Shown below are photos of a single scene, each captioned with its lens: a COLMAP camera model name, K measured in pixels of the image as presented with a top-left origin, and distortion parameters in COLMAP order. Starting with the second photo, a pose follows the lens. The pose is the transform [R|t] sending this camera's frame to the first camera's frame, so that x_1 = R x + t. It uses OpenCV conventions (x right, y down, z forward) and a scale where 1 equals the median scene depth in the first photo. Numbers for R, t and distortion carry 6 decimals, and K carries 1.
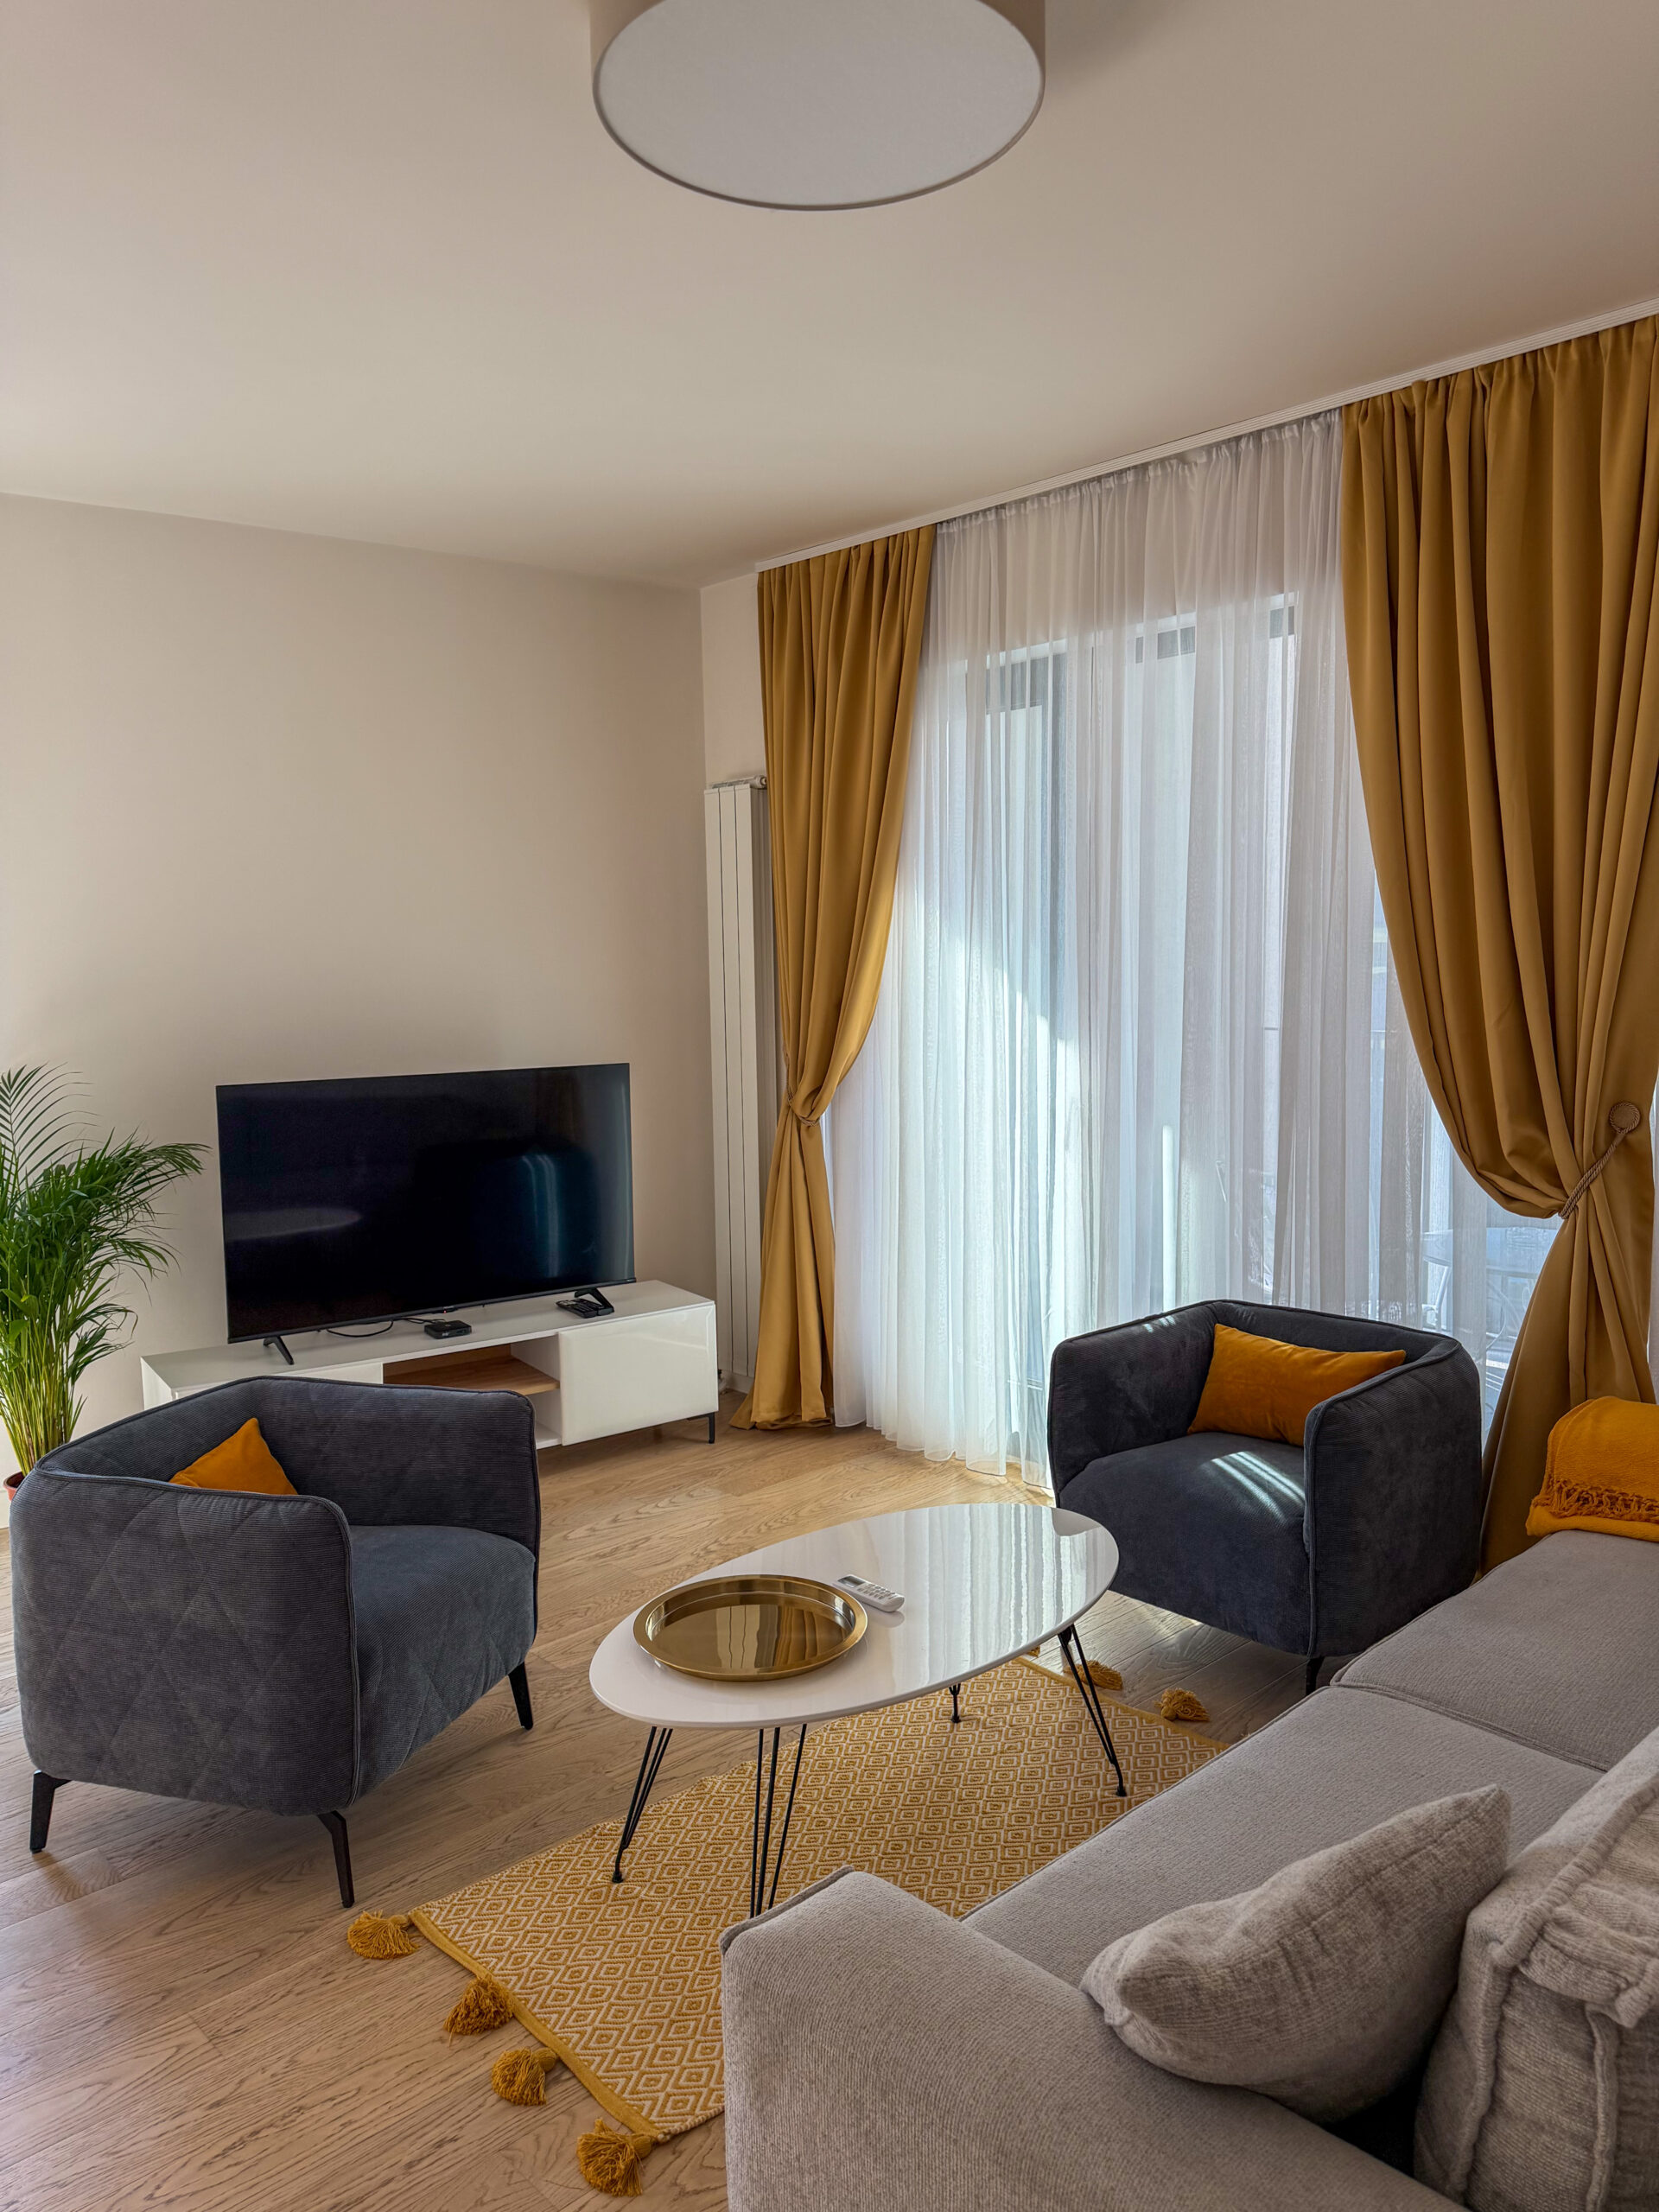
lens RADIAL K [[1564.2, 0, 829.5], [0, 1564.2, 1106.0], [0, 0, 1]] dist [0.055921, -0.061362]
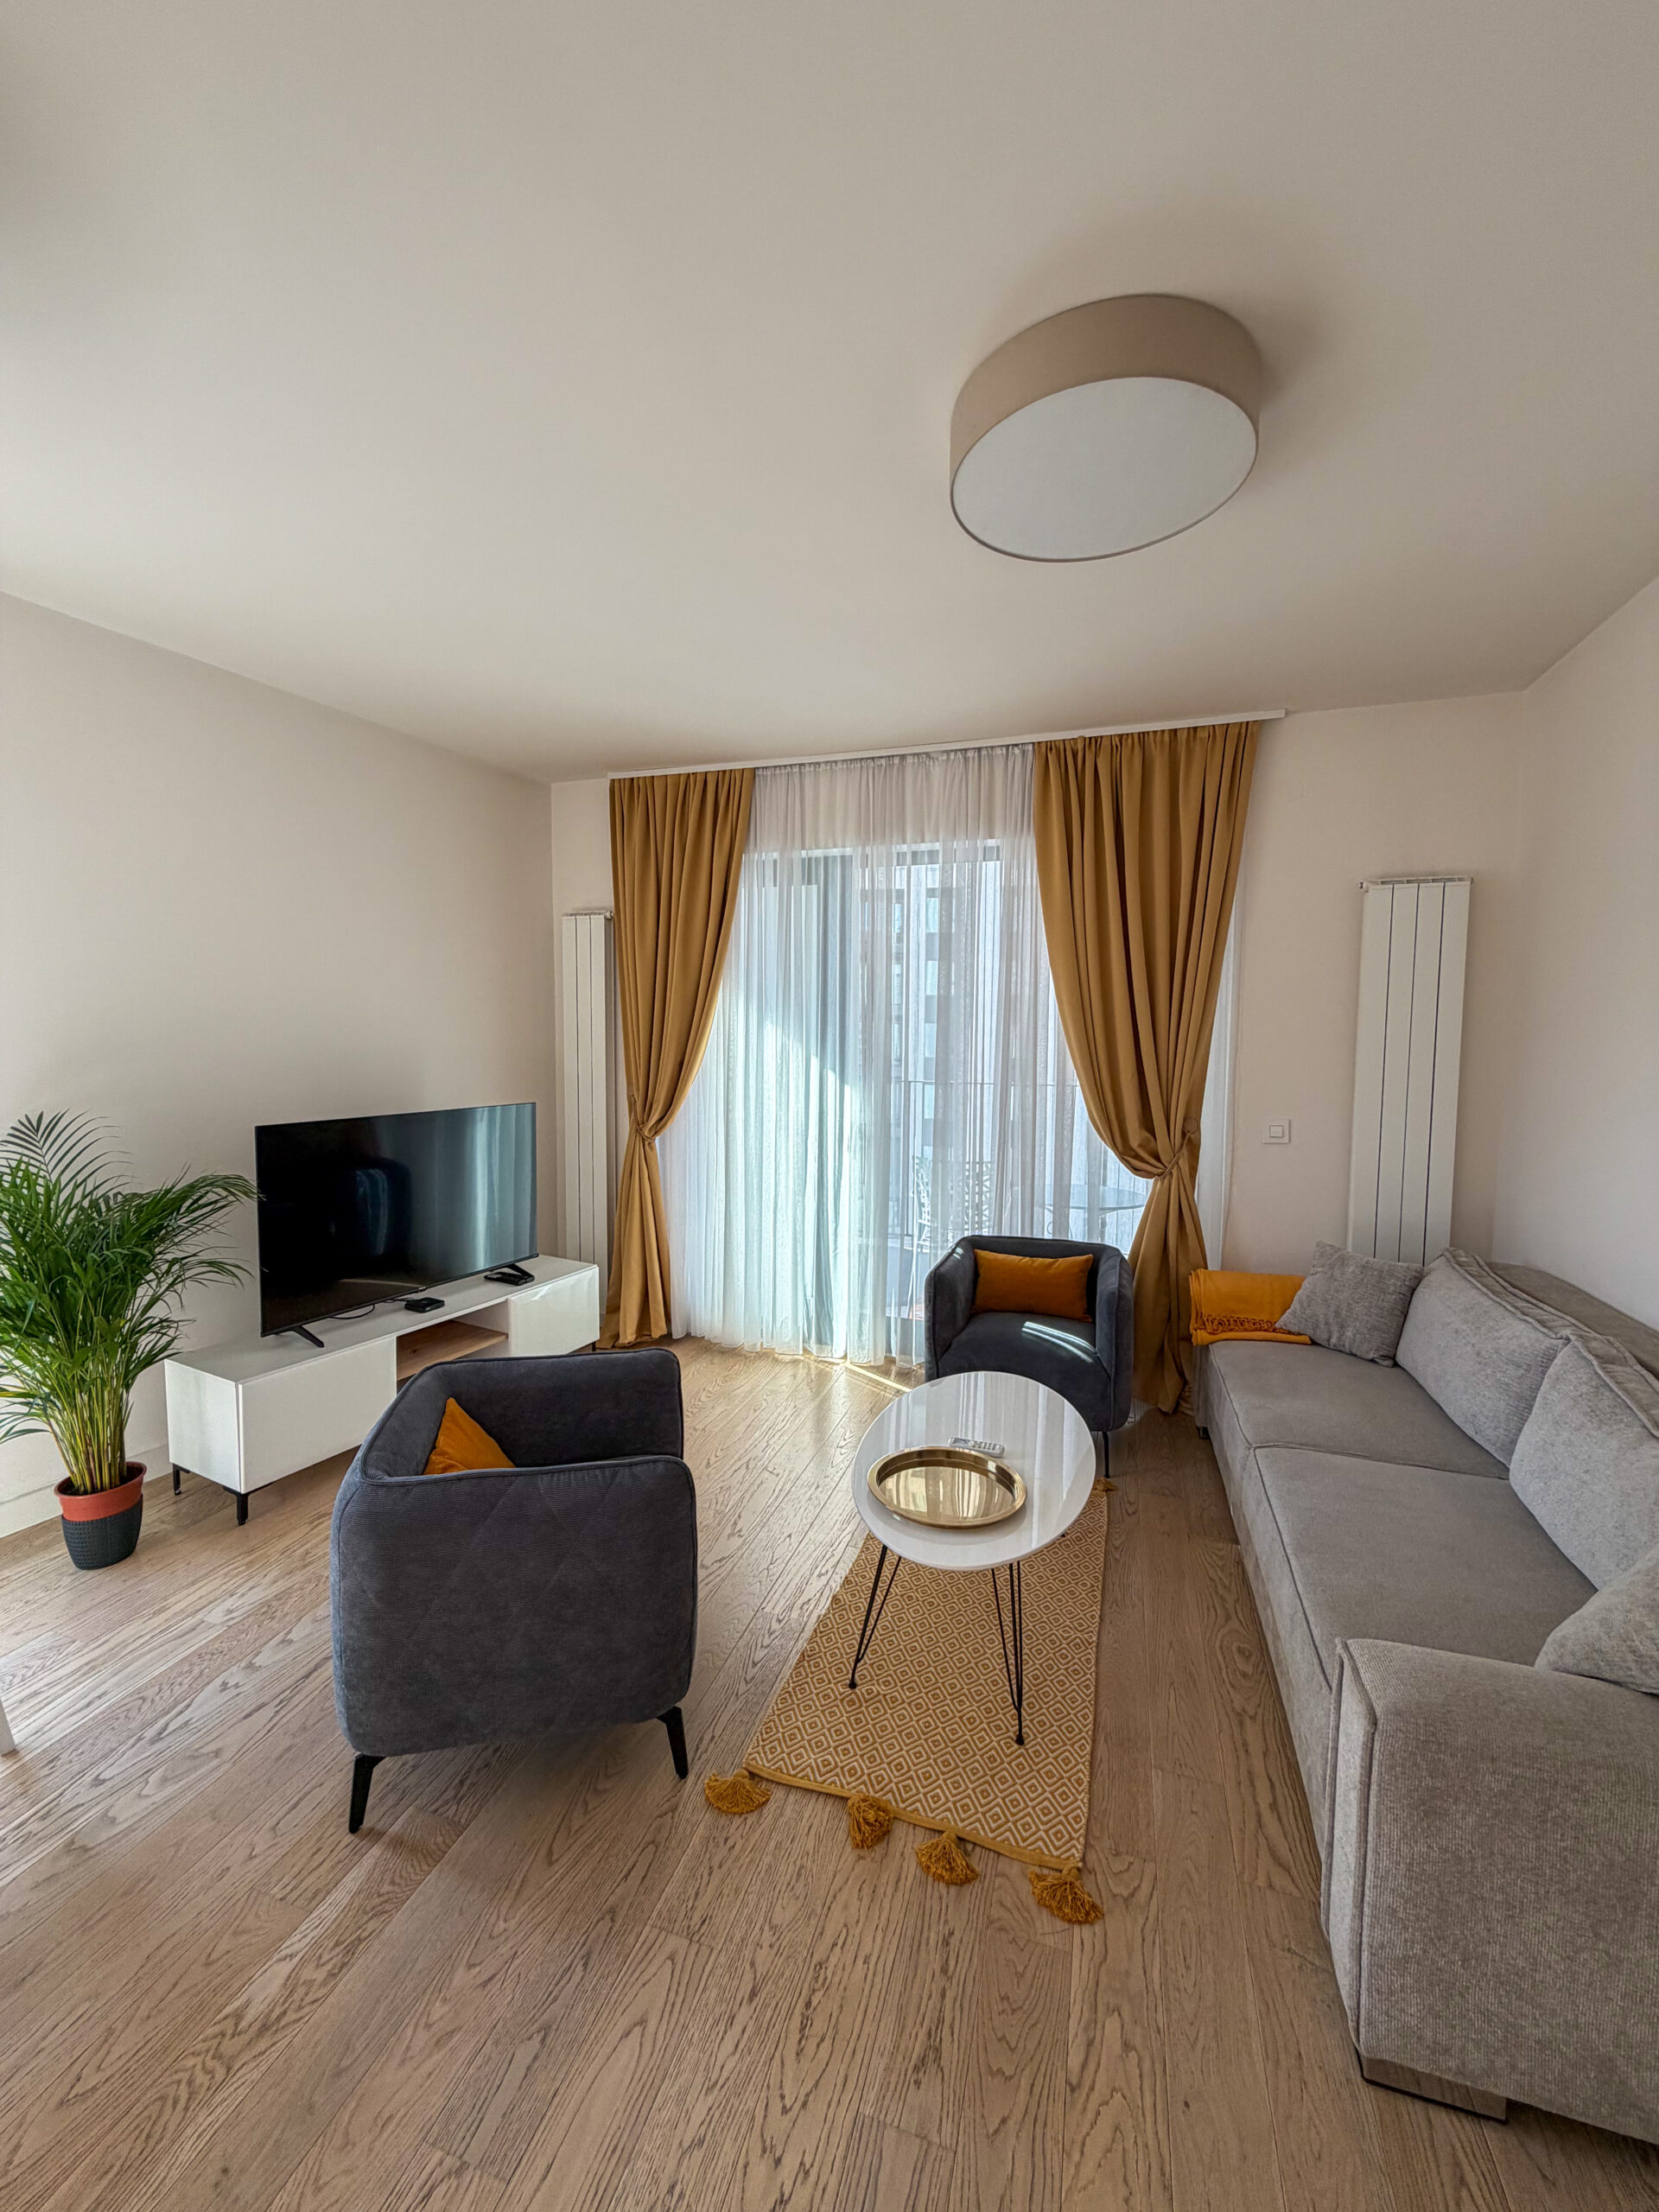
lens RADIAL K [[884.8, 0, 824.9], [0, 884.8, 1096.4], [0, 0, 1]] dist [-0.002968, -0.000470]
pose [[0.879751, -0.007914, 0.475370, -0.345877], [0.021742, 0.999485, -0.023597, -0.010480], [-0.474938, 0.031095, 0.879470, 0.202389]]
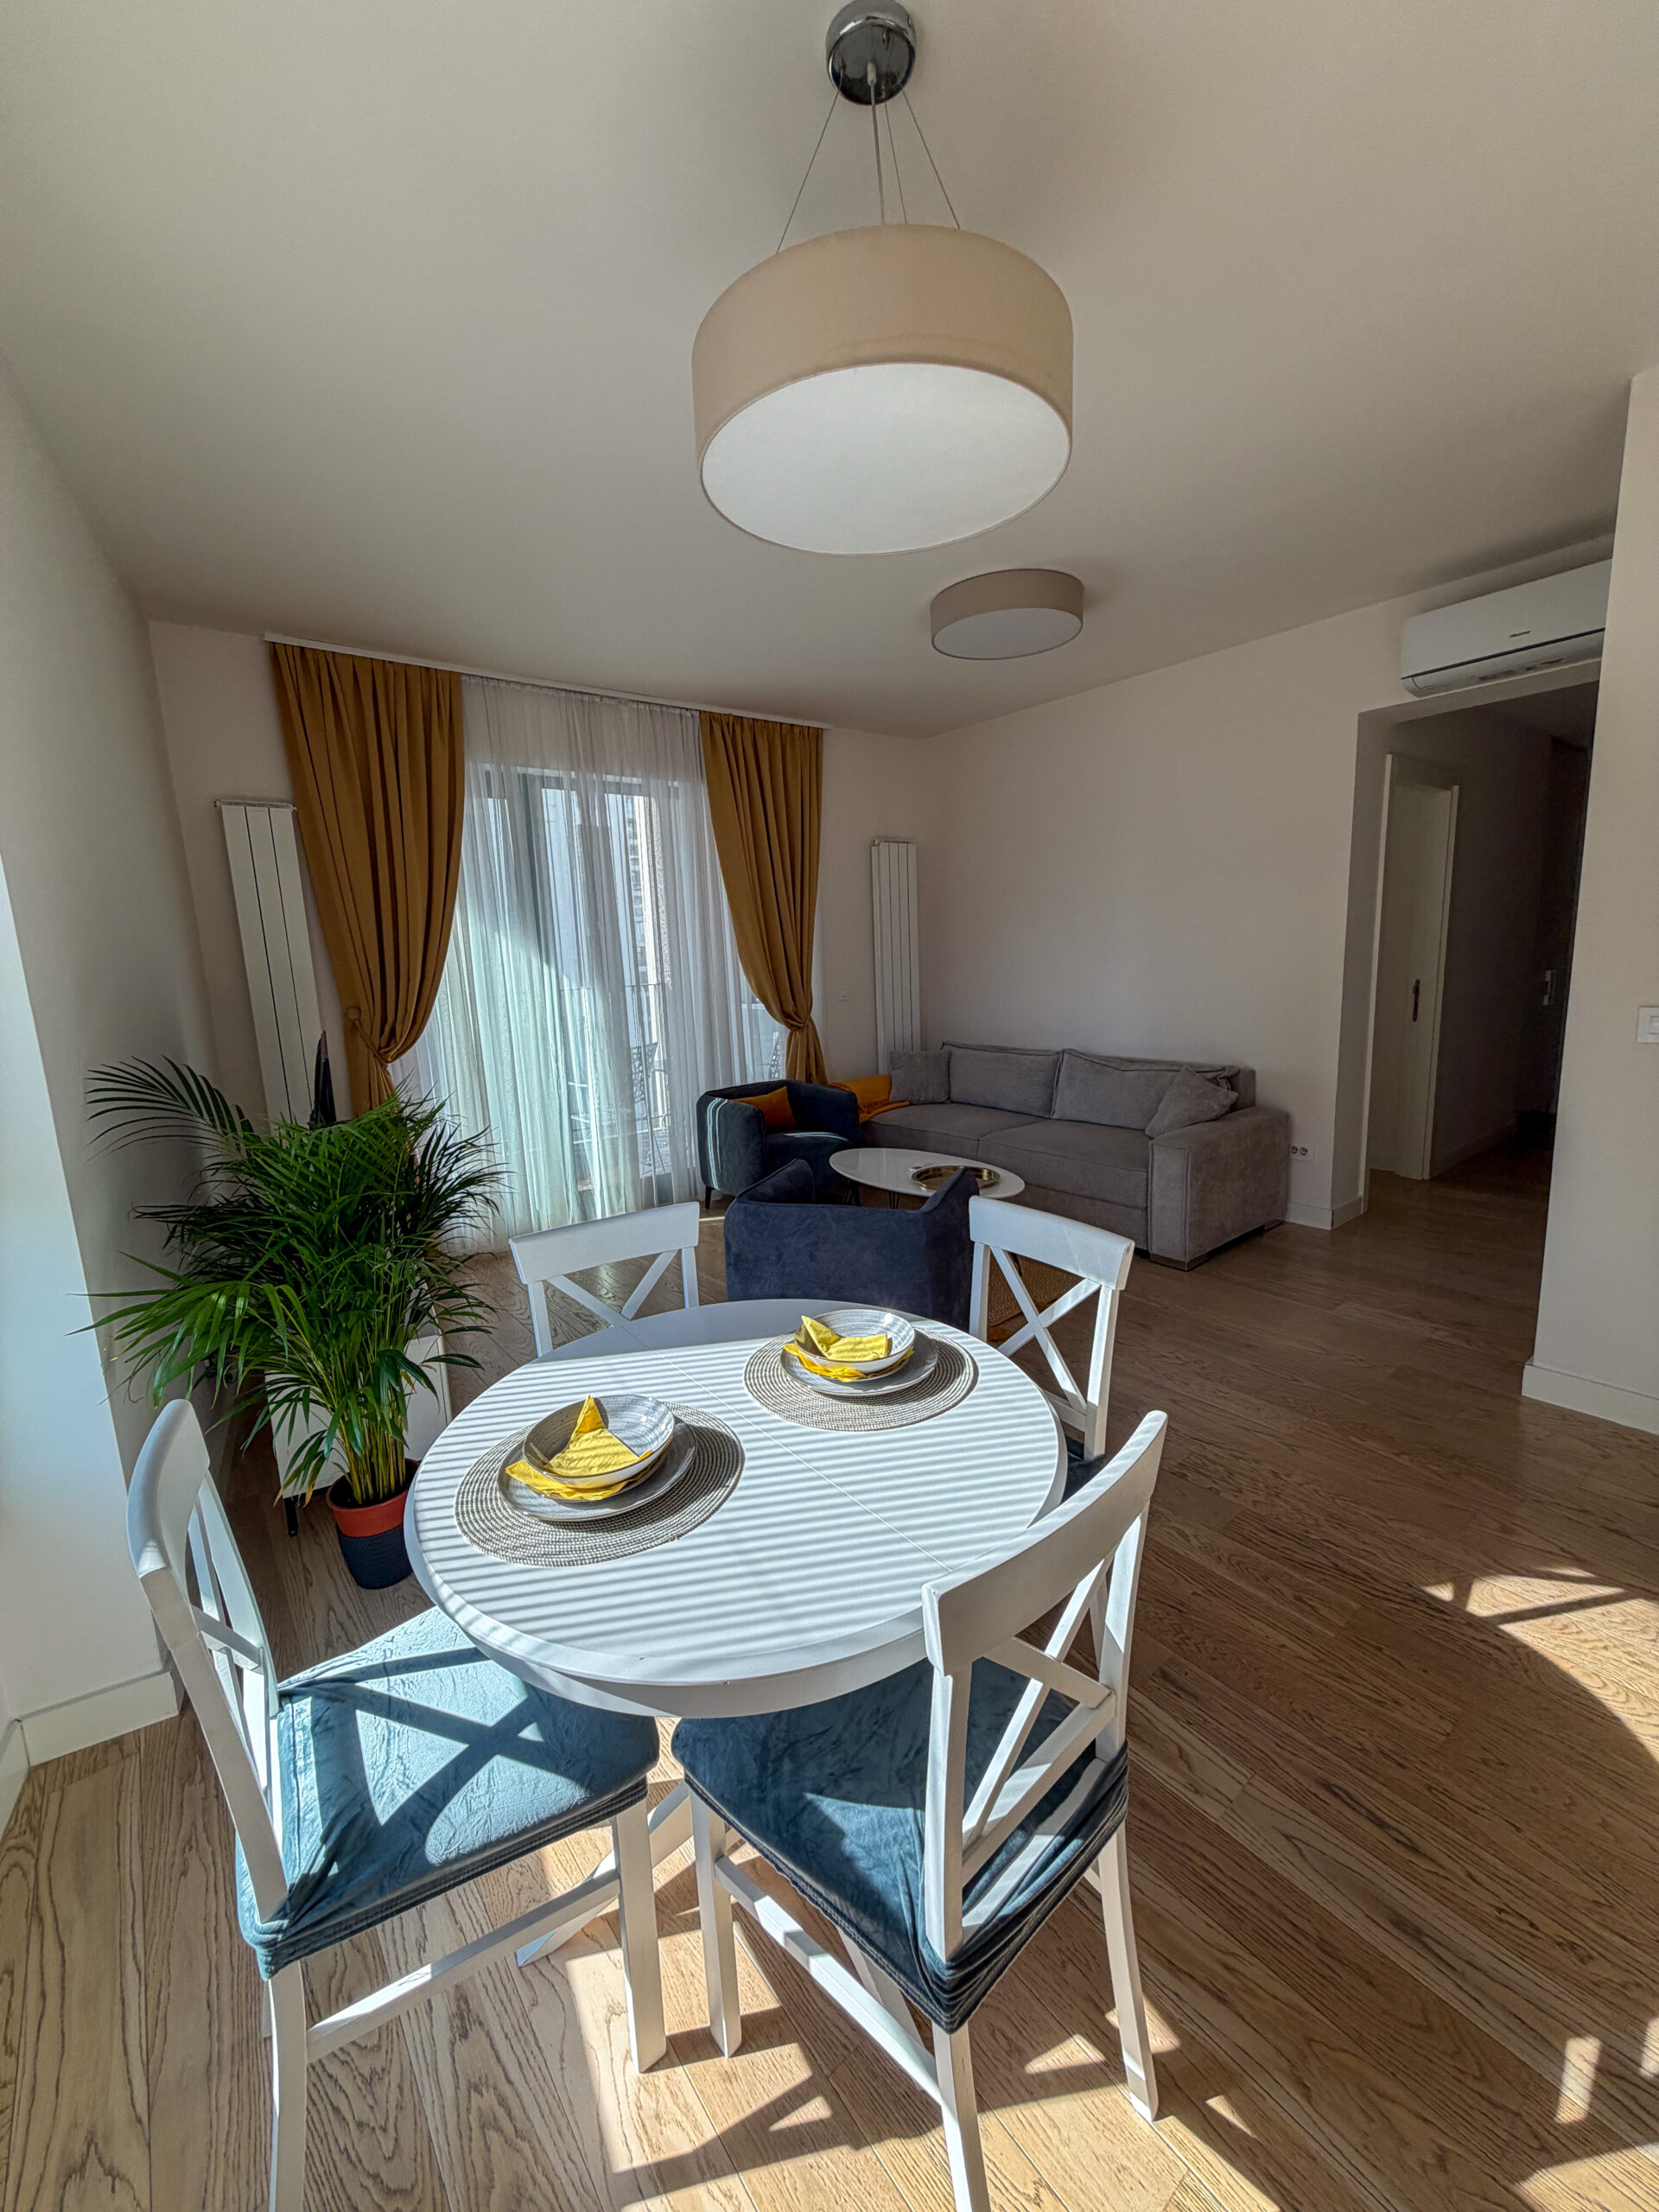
lens RADIAL K [[881.5, 0, 825.0], [0, 881.5, 1100.1], [0, 0, 1]] dist [0.002185, 0.001147]
pose [[0.092243, -0.153964, 0.983761, -0.963842], [0.132767, 0.981054, 0.141091, -0.022785], [-0.986845, 0.117597, 0.110937, 0.664242]]
